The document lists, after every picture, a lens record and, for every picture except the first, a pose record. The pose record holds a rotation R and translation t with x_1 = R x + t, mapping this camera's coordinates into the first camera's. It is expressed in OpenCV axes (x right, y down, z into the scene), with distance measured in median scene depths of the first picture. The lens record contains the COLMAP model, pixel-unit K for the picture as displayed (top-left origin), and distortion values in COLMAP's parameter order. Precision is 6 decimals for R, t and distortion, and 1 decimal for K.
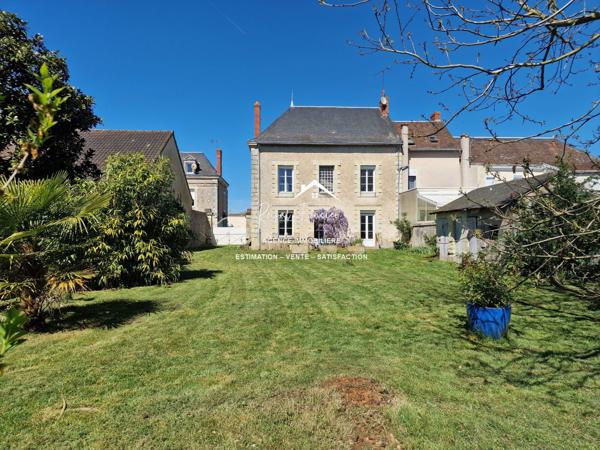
lens RADIAL K [[398.0, 0, 296.0], [0, 398.0, 225.9], [0, 0, 1]] dist [0.047945, -0.046772]
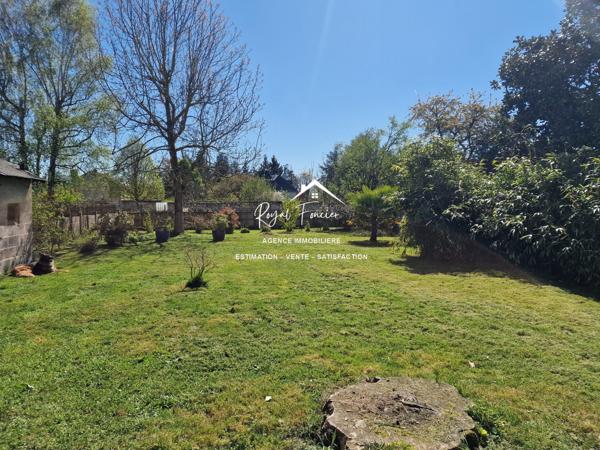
lens RADIAL K [[398.0, 0, 299.4], [0, 398.0, 218.9], [0, 0, 1]] dist [0.047945, -0.046772]
pose [[-0.996582, 0.011723, -0.081769, 0.022633], [0.009167, 0.999459, 0.031576, 0.003580], [0.082095, 0.030718, -0.996151, 0.829462]]
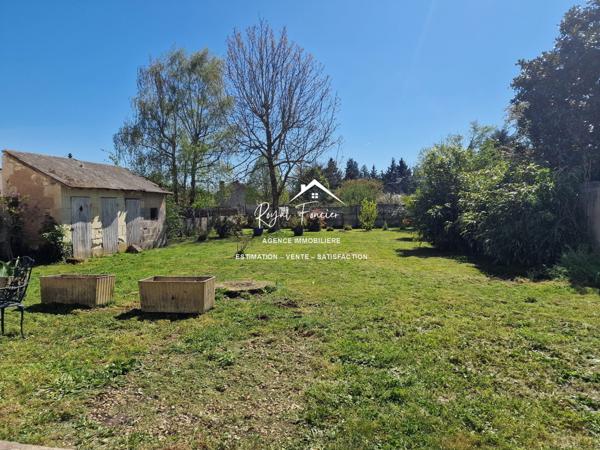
lens RADIAL K [[398.0, 0, 303.4], [0, 398.0, 222.9], [0, 0, 1]] dist [0.047945, -0.046772]
pose [[-0.967786, 0.008881, 0.251616, -0.111448], [0.016693, 0.999442, 0.028930, 0.007373], [-0.251219, 0.032198, -0.967395, 0.966734]]
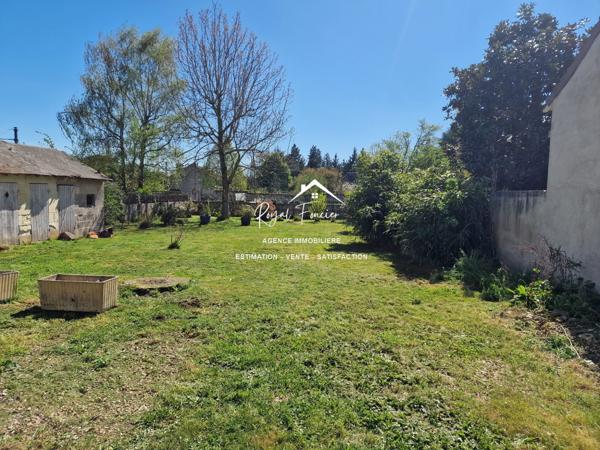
lens RADIAL K [[398.0, 0, 299.5], [0, 398.0, 223.7], [0, 0, 1]] dist [0.047945, -0.046772]
pose [[-0.984678, -0.033299, 0.171176, -0.146214], [-0.021972, 0.997468, 0.067645, -0.004335], [-0.172995, 0.062847, -0.982916, 0.971467]]
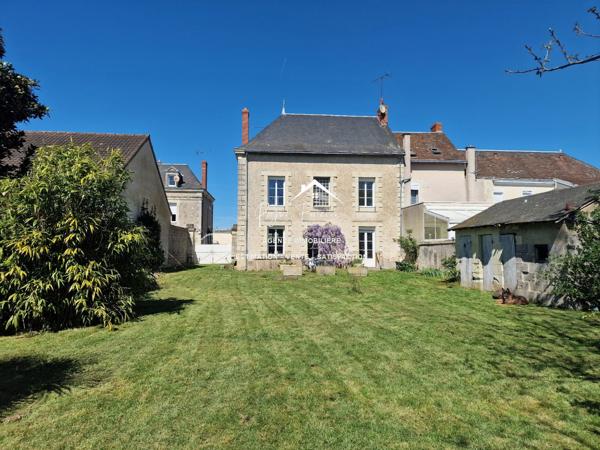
lens RADIAL K [[398.0, 0, 296.1], [0, 398.0, 224.6], [0, 0, 1]] dist [0.047945, -0.046772]
pose [[0.999505, 0.008308, 0.030336, -0.007485], [-0.006876, 0.998870, -0.047017, -0.000280], [-0.030693, 0.046785, 0.998433, 0.103978]]
